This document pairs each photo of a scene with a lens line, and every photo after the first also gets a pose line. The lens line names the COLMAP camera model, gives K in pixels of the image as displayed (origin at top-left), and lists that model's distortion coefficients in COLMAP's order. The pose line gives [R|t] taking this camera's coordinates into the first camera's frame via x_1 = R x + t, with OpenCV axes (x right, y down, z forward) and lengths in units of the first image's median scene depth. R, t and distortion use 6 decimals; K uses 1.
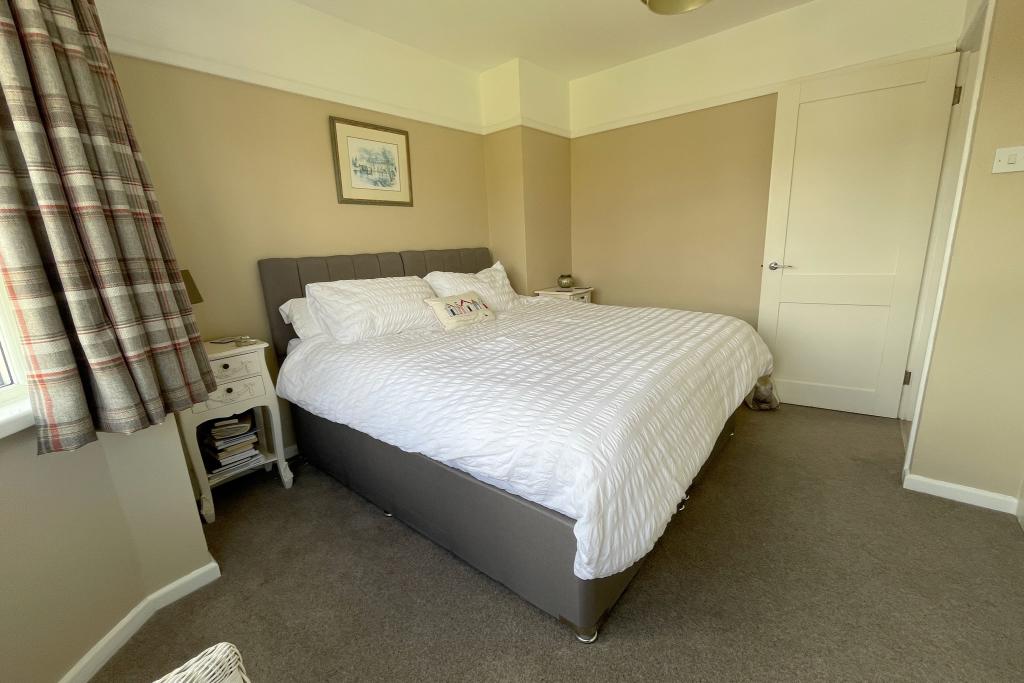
lens RADIAL K [[425.3, 0, 509.8], [0, 425.3, 344.6], [0, 0, 1]] dist [-0.001125, 0.000331]
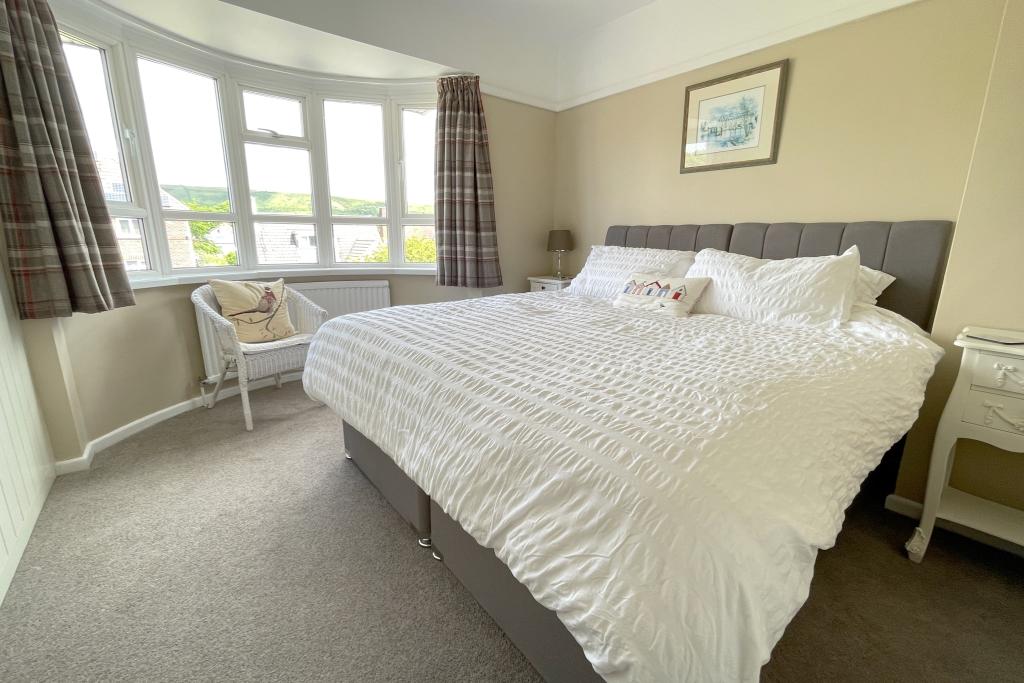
lens RADIAL K [[425.3, 0, 509.5], [0, 425.3, 340.9], [0, 0, 1]] dist [-0.001125, 0.000331]
pose [[-0.216021, 0.289852, -0.932374, 0.740112], [-0.220780, 0.915687, 0.335817, -0.210546], [0.951100, 0.278393, -0.133814, 0.833863]]
